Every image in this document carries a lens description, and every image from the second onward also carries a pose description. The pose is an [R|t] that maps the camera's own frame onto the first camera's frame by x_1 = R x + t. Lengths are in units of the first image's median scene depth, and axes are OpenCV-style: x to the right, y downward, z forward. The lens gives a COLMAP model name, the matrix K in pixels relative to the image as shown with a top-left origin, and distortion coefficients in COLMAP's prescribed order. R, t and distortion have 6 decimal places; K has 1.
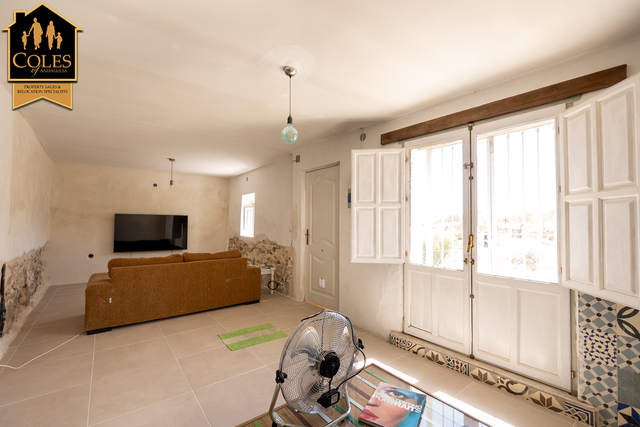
lens RADIAL K [[276.6, 0, 320.0], [0, 276.6, 213.5], [0, 0, 1]] dist [-0.008785, -0.000093]
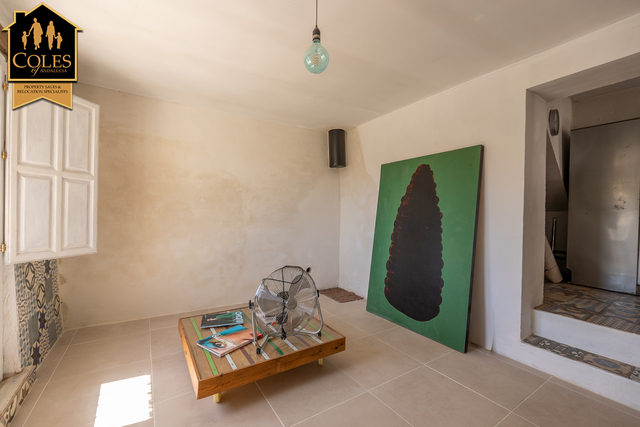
lens RADIAL K [[271.6, 0, 320.0], [0, 271.6, 213.5], [0, 0, 1]] dist [-0.007450, -0.000010]
pose [[-0.995470, -0.022042, 0.092482, -0.245011], [-0.024623, 0.999336, -0.026850, 0.113901], [-0.091829, -0.029006, -0.995352, 2.115906]]
